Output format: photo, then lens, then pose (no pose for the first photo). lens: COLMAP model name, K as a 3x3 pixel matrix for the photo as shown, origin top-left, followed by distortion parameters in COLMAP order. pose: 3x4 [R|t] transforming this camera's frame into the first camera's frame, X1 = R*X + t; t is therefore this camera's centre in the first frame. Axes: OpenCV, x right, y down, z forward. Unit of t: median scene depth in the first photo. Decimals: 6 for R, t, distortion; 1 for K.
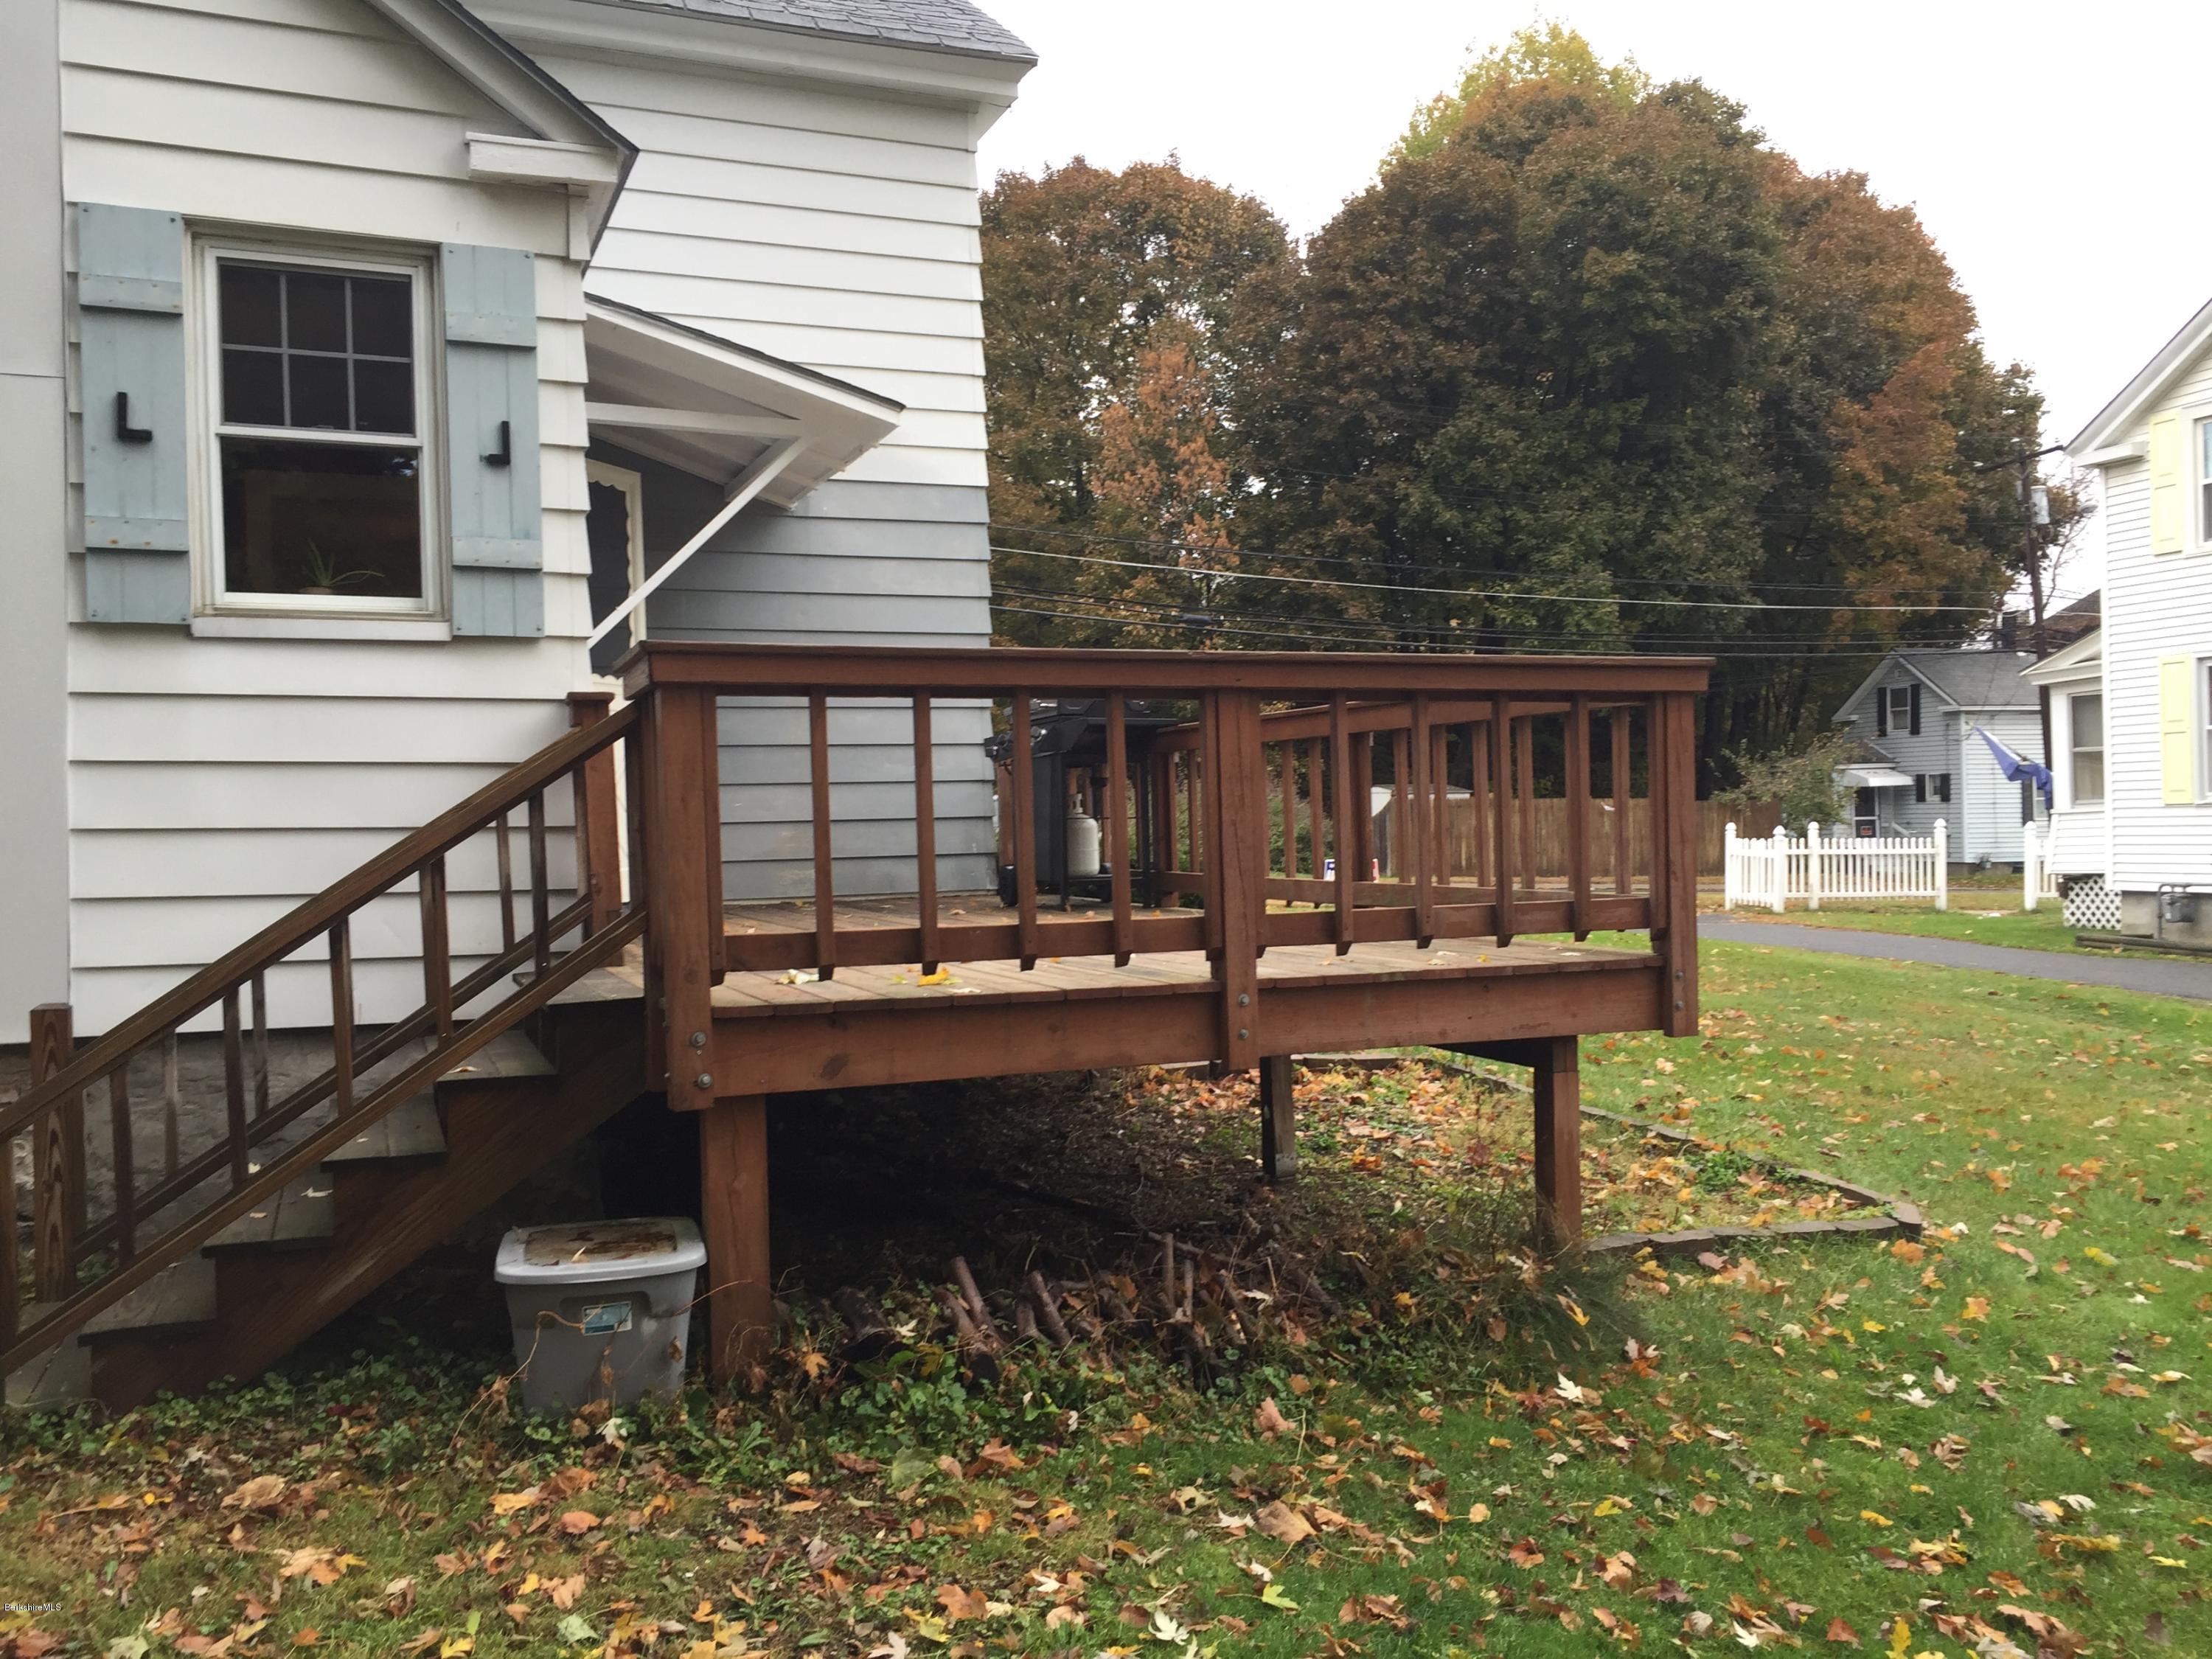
lens RADIAL K [[1896.5, 0, 1106.0], [0, 1896.5, 829.5], [0, 0, 1]] dist [0.077265, -0.112166]
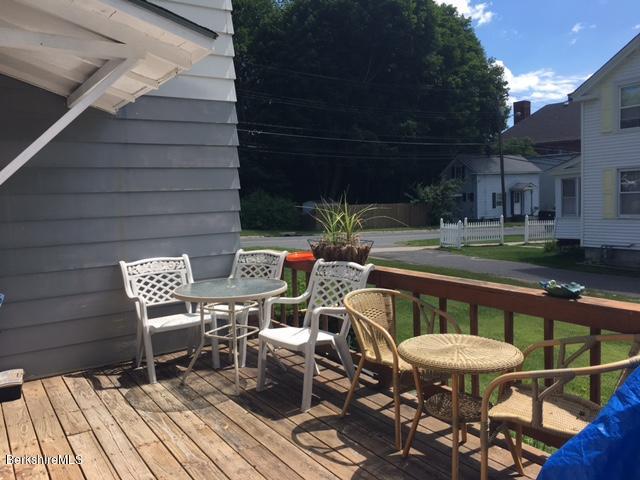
lens RADIAL K [[531.2, 0, 320.0], [0, 531.2, 240.0], [0, 0, 1]] dist [0.055787, 0.000156]
pose [[0.976889, -0.030245, 0.211599, -0.039134], [0.013589, 0.996724, 0.079730, -0.040260], [-0.213317, -0.075012, 0.974099, 0.217371]]
